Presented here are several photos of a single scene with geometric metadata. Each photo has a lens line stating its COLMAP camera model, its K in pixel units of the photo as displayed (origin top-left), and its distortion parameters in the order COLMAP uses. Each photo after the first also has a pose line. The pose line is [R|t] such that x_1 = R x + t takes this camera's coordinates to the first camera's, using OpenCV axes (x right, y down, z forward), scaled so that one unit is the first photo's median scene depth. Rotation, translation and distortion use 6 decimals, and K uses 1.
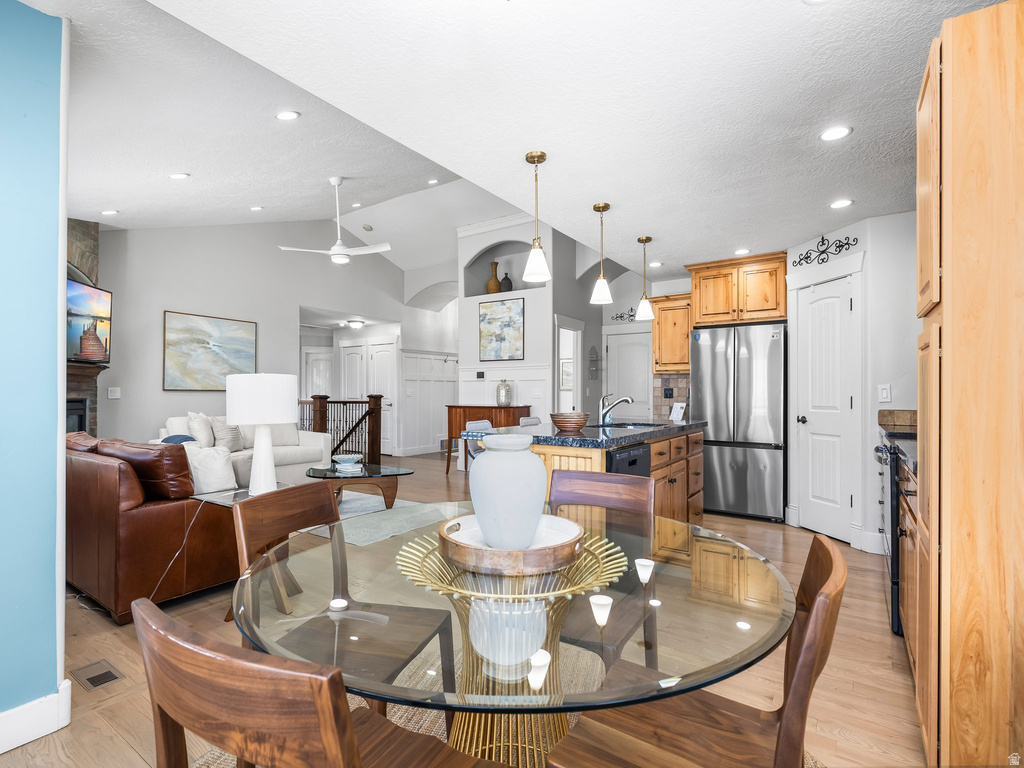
lens RADIAL K [[498.5, 0, 508.8], [0, 498.5, 388.4], [0, 0, 1]] dist [0.002569, 0.000386]
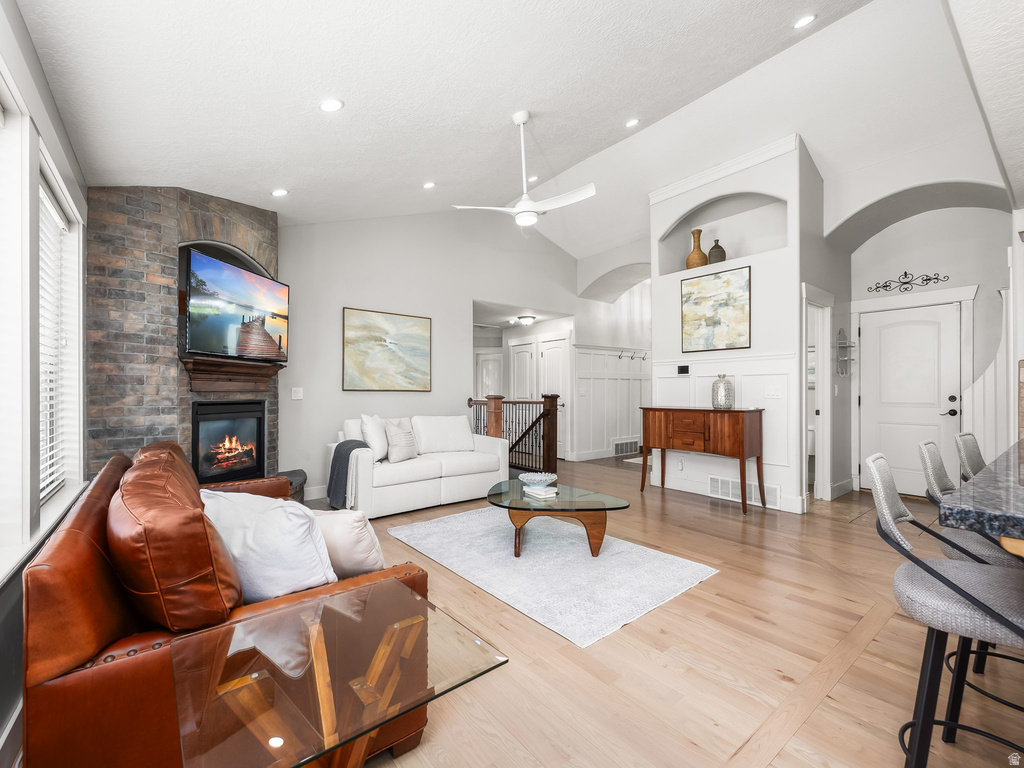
lens RADIAL K [[438.0, 0, 512.0], [0, 438.0, 384.0], [0, 0, 1]] dist [-0.000690, -0.000116]
pose [[0.957124, -0.009625, -0.289520, -0.121447], [0.006747, 0.999917, -0.010939, 0.002039], [0.289602, 0.008516, 0.957109, 0.253491]]
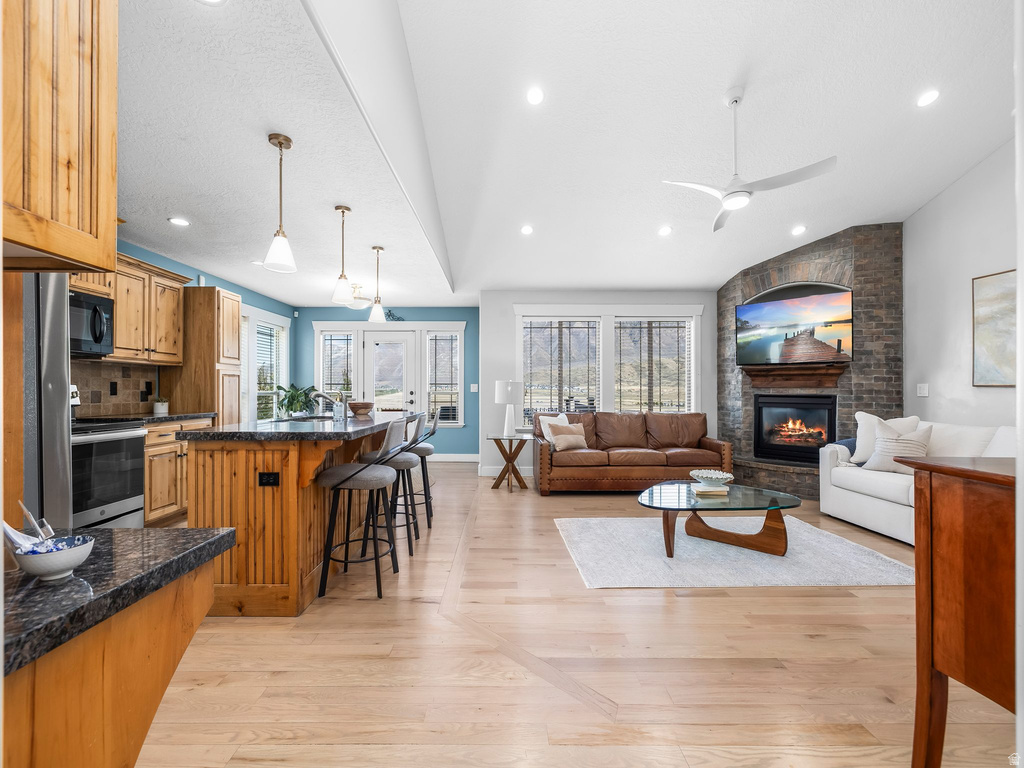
lens RADIAL K [[433.7, 0, 503.1], [0, 433.7, 384.2], [0, 0, 1]] dist [-0.002935, -0.000435]
pose [[-0.826010, -0.009367, -0.563577, 0.211466], [0.002529, 0.999790, -0.020323, 0.009999], [0.563649, -0.018212, -0.825813, 0.984931]]
